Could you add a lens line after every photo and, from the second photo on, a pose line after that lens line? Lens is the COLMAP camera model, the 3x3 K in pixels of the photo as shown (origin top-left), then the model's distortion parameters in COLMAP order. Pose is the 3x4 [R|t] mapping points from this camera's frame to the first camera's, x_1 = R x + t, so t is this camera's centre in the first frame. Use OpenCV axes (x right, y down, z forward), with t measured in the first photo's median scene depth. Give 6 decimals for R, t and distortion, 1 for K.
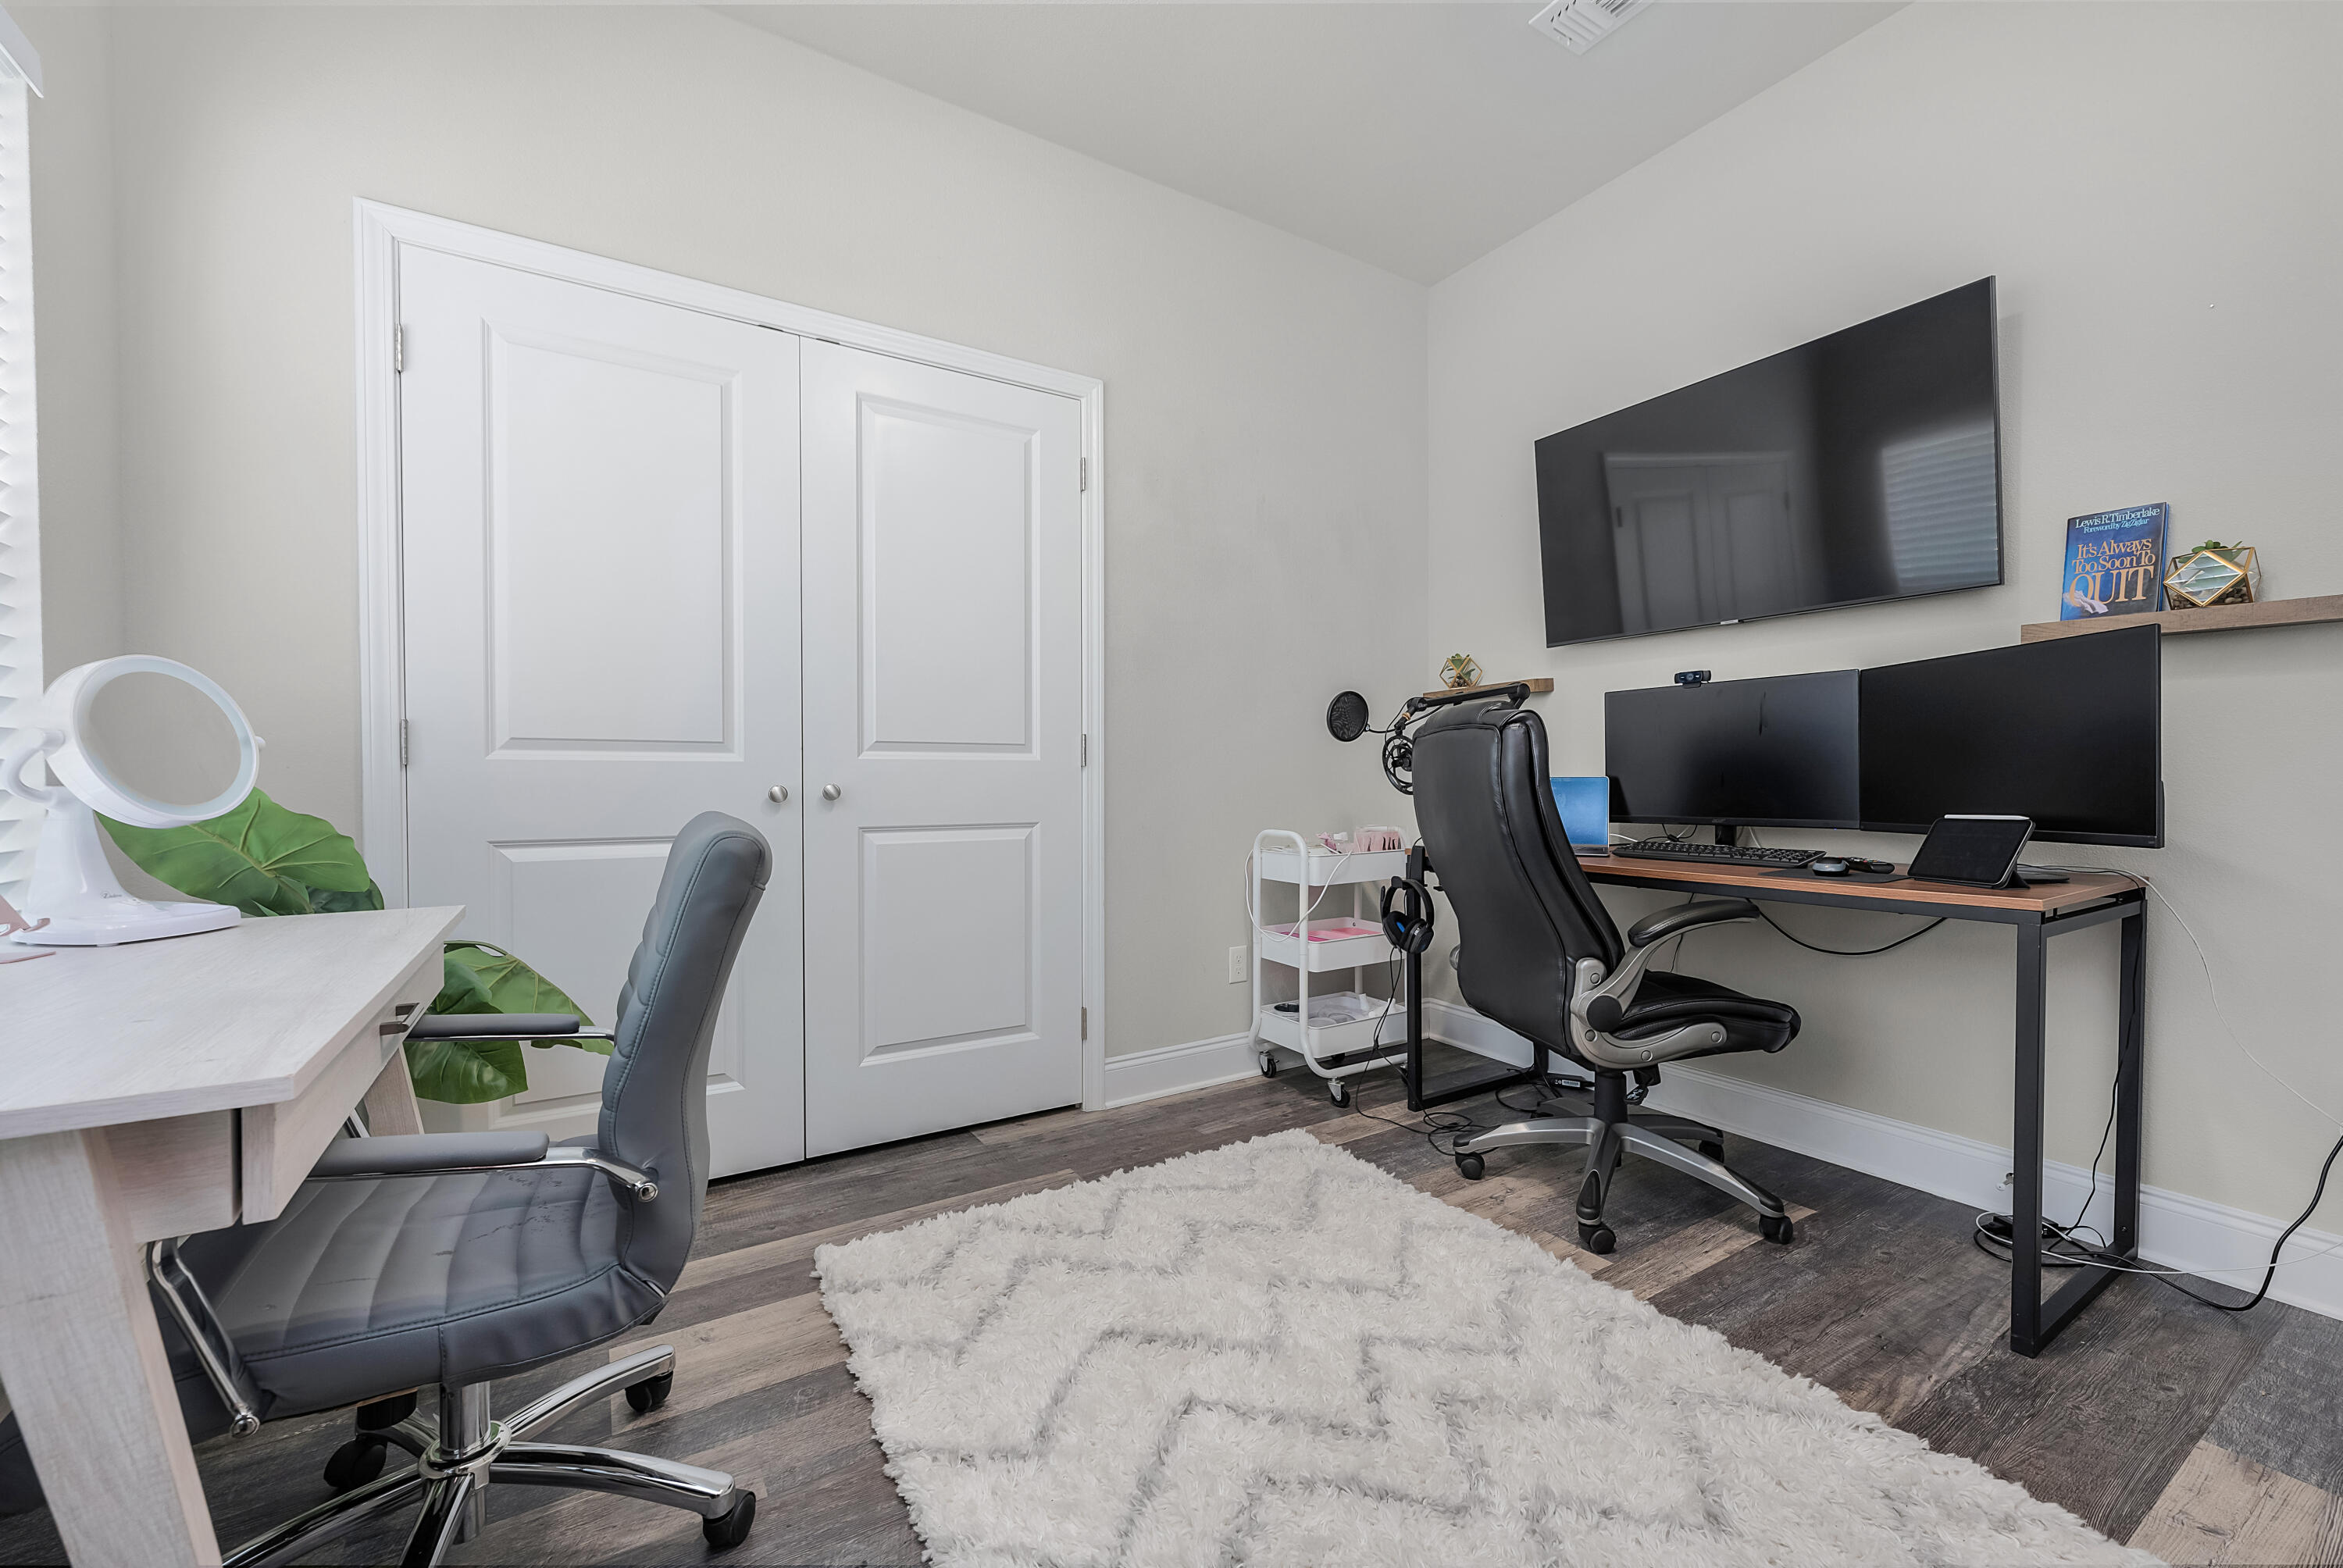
lens RADIAL K [[936.8, 0, 1173.3], [0, 936.8, 779.0], [0, 0, 1]] dist [-0.000620, -0.000028]
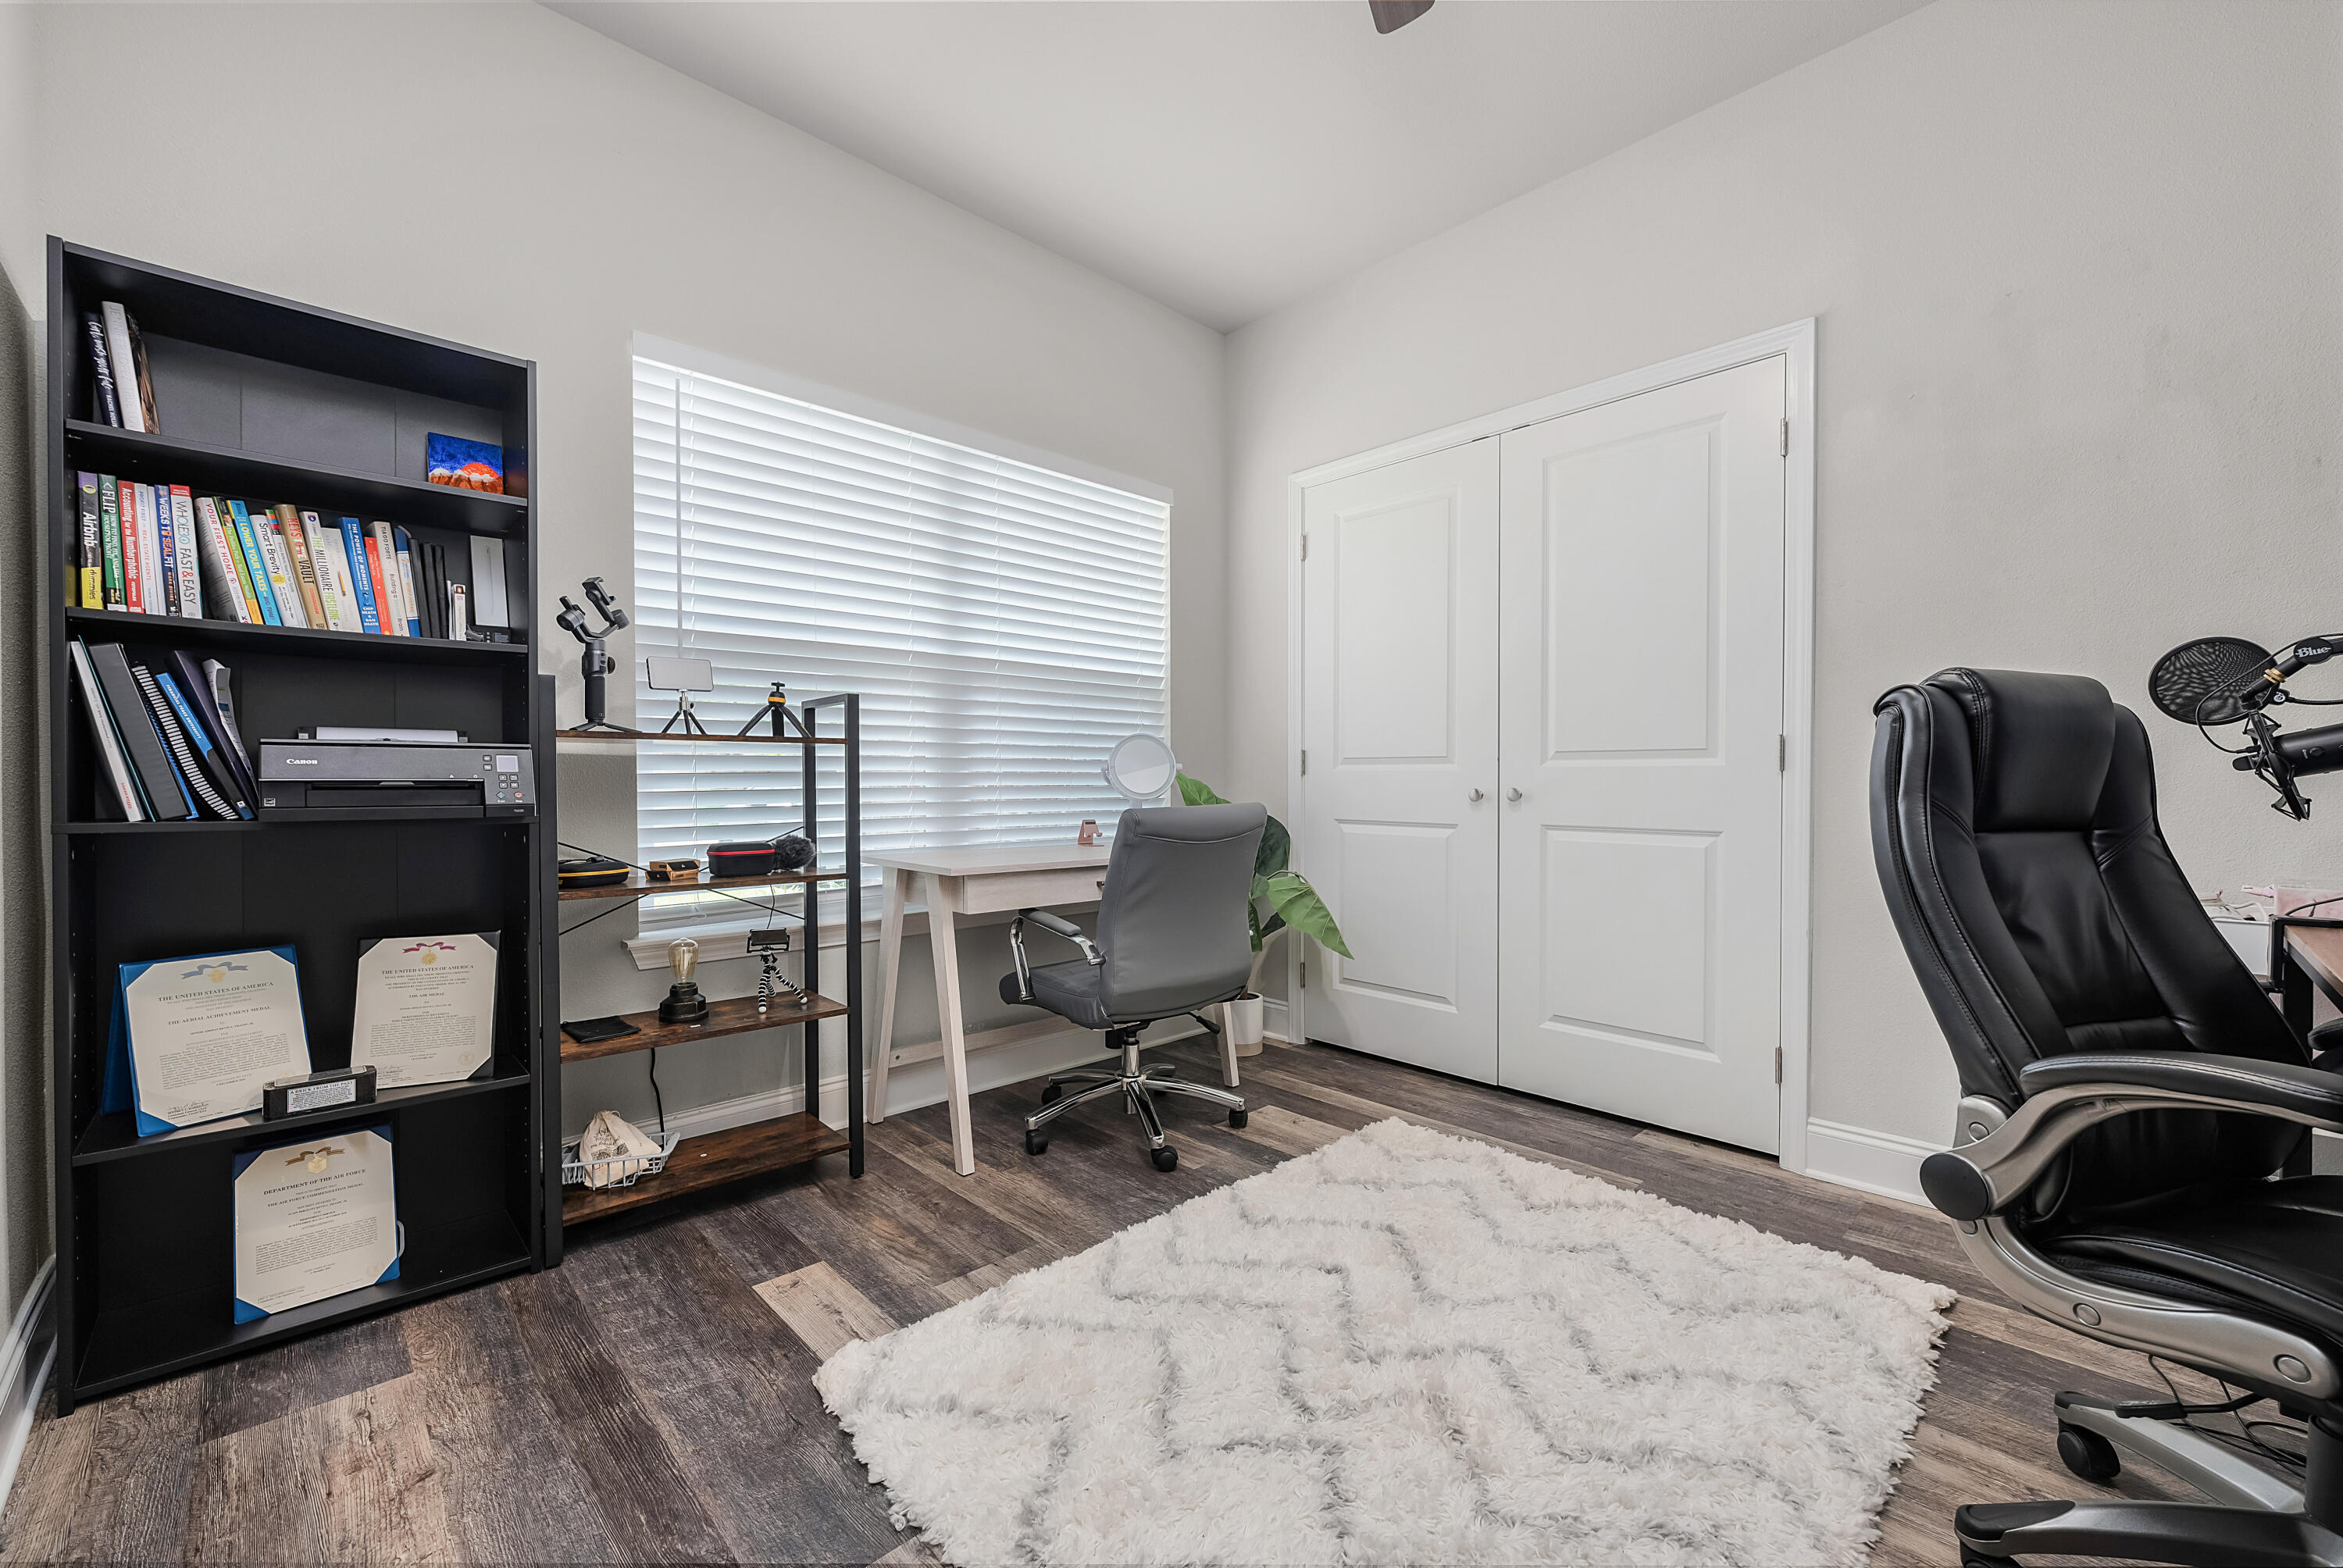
lens RADIAL K [[936.8, 0, 1173.3], [0, 936.8, 779.0], [0, 0, 1]] dist [-0.000620, -0.000028]
pose [[0.204590, 0.001921, -0.978846, 0.784420], [-0.002080, 0.999997, 0.001528, -0.008053], [0.978846, 0.001723, 0.204593, 0.326470]]
